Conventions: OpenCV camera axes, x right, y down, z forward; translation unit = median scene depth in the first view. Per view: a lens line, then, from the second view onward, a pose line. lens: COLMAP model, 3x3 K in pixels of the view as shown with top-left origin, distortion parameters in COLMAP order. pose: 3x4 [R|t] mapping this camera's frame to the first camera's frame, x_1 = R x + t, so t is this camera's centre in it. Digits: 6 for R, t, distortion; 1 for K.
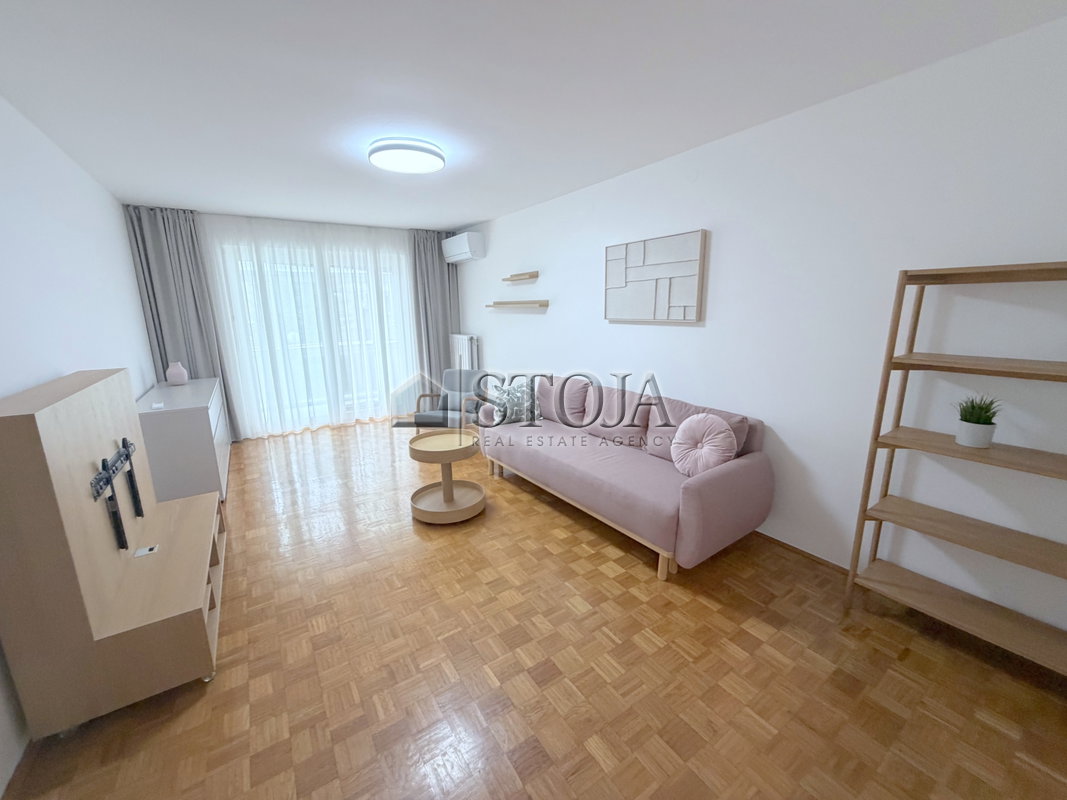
lens RADIAL K [[426.3, 0, 533.5], [0, 426.3, 400.0], [0, 0, 1]] dist [0.000267, -0.000041]
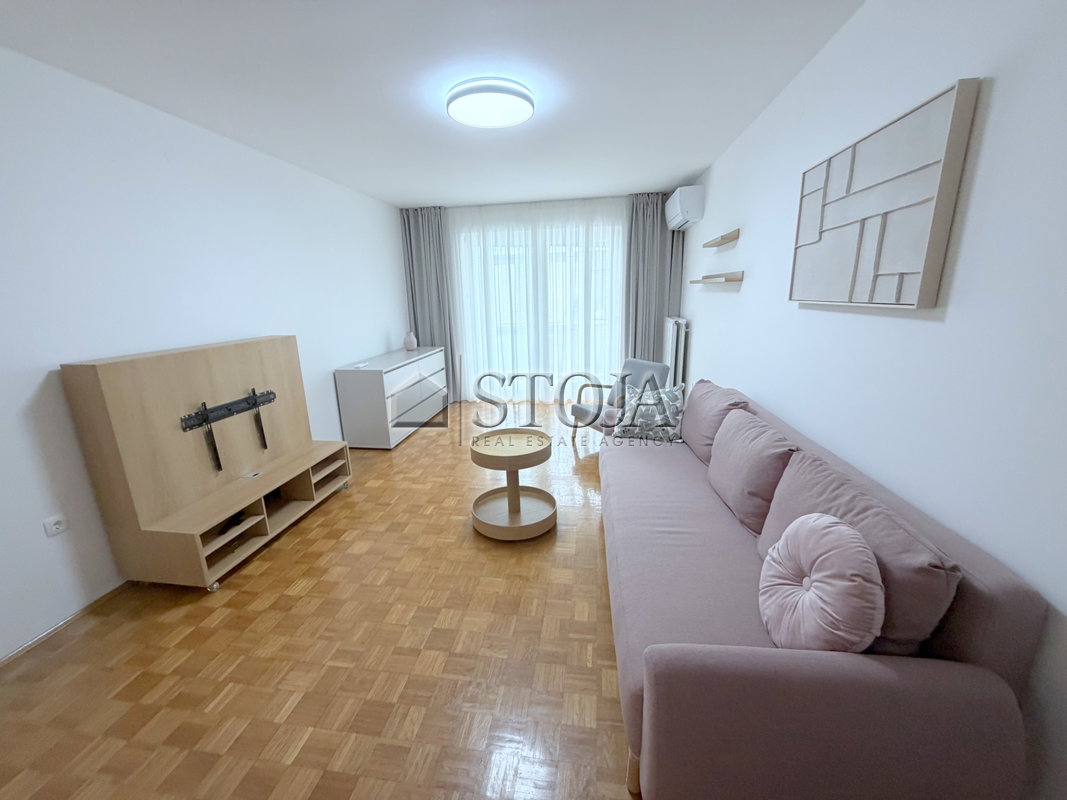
lens RADIAL K [[426.3, 0, 533.5], [0, 426.3, 400.0], [0, 0, 1]] dist [0.000267, -0.000041]
pose [[0.737505, 0.161320, -0.655791, 0.360943], [-0.130065, 0.986801, 0.096475, -0.074755], [0.662698, 0.014145, 0.748753, 0.375983]]
